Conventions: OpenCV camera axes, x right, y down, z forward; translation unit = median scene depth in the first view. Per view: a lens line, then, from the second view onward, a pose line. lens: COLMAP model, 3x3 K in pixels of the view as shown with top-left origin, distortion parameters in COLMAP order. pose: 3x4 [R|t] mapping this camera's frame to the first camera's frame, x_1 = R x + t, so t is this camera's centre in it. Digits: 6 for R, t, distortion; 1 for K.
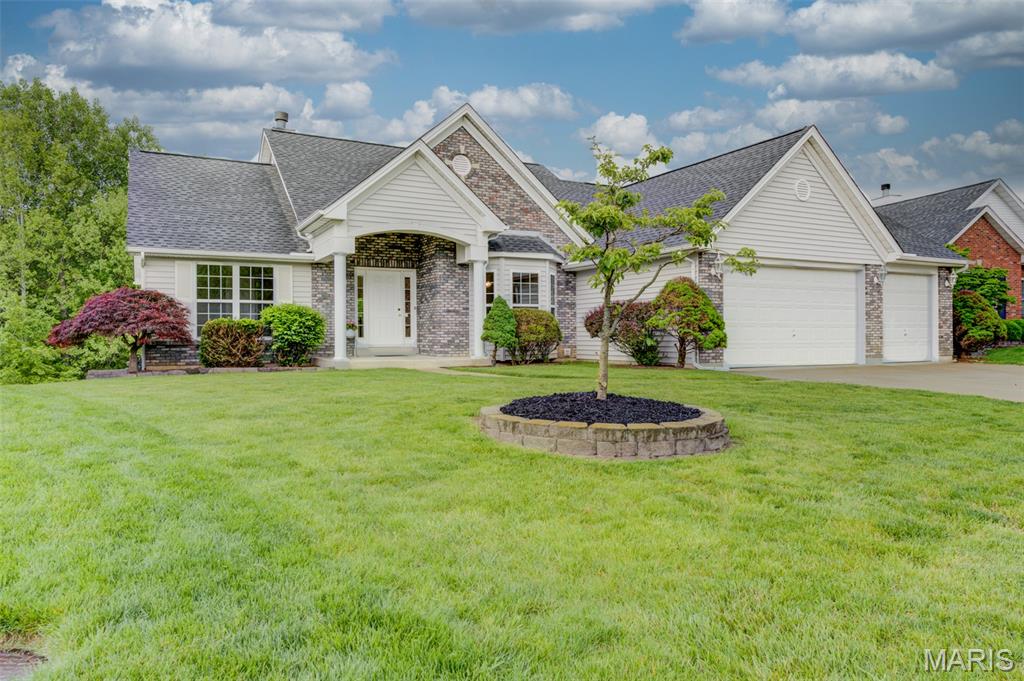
lens RADIAL K [[676.5, 0, 512.0], [0, 676.5, 340.5], [0, 0, 1]] dist [-0.010837, -0.002261]
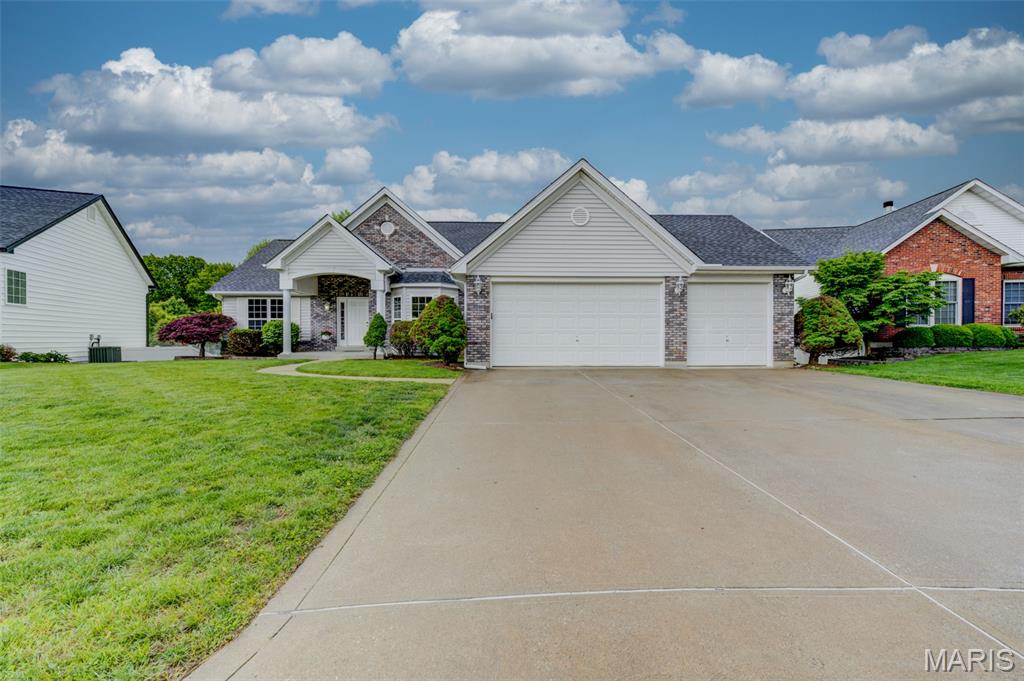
lens RADIAL K [[402.3, 0, 512.0], [0, 402.3, 340.5], [0, 0, 1]] dist [0.001047, 0.000143]
pose [[0.903781, 0.007057, -0.427937, 0.575701], [-0.006300, 0.999975, 0.003184, -0.008584], [0.427949, -0.000182, 0.903803, 0.293240]]
